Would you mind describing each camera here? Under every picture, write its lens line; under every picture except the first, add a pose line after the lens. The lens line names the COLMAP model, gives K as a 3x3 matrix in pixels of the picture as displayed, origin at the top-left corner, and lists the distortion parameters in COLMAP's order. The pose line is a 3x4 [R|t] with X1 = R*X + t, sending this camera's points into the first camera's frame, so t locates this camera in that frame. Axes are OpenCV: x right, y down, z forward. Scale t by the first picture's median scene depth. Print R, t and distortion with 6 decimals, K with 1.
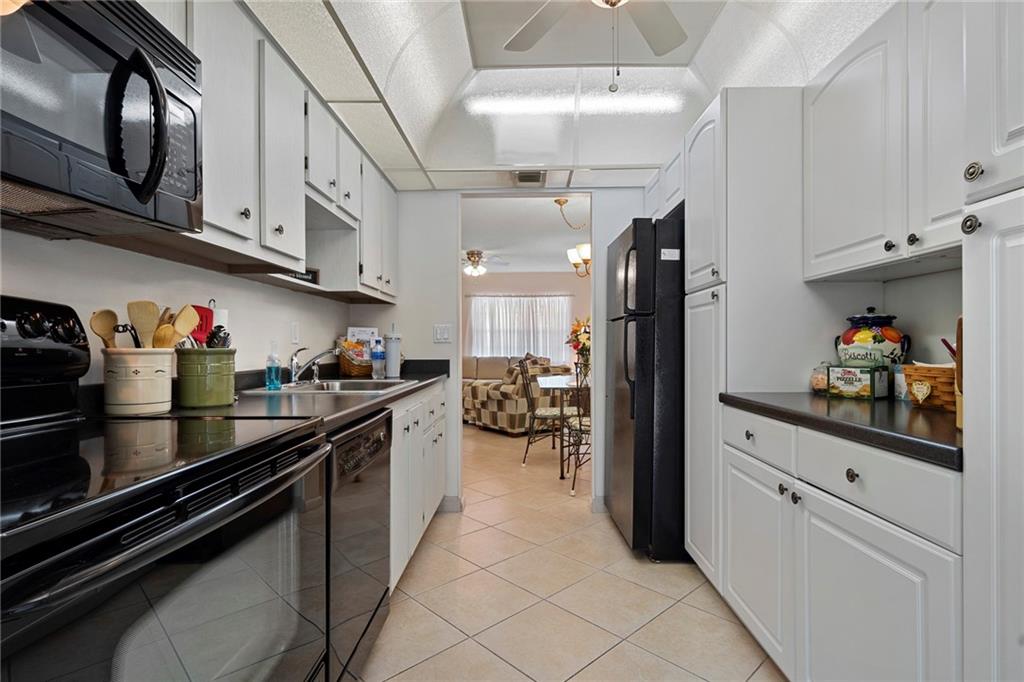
lens RADIAL K [[492.6, 0, 515.1], [0, 492.6, 343.0], [0, 0, 1]] dist [-0.001259, -0.000273]
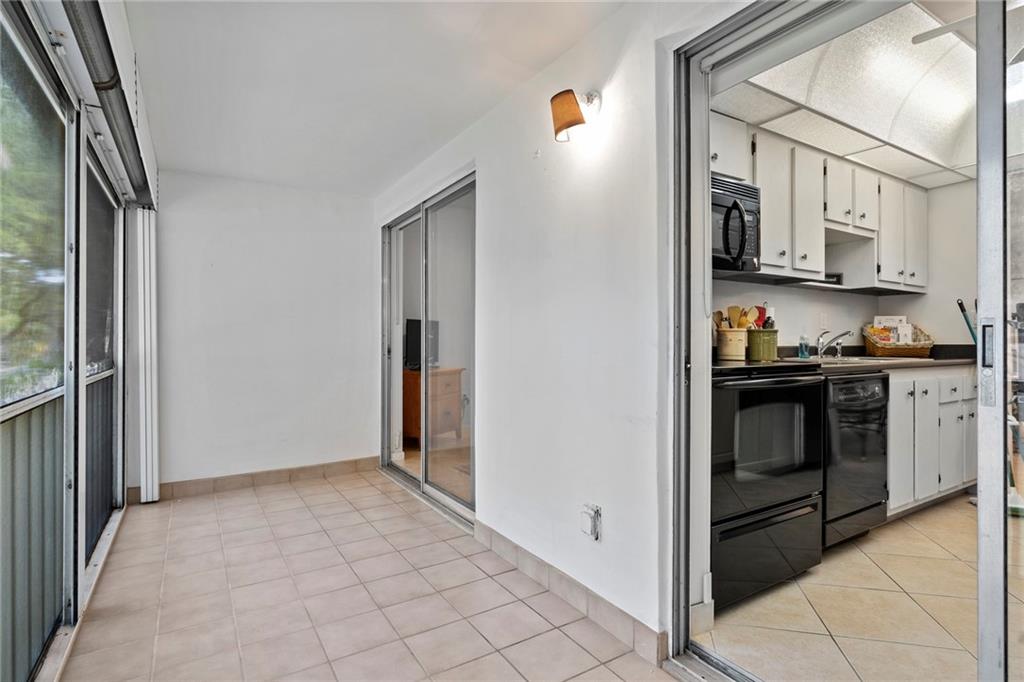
lens RADIAL K [[525.3, 0, 512.0], [0, 525.3, 341.0], [0, 0, 1]] dist [0.001099, 0.000878]
pose [[0.533808, 0.002258, -0.845603, 0.484931], [-0.000872, 0.999997, 0.002120, 0.046589], [0.845606, -0.000395, 0.533808, -0.761399]]
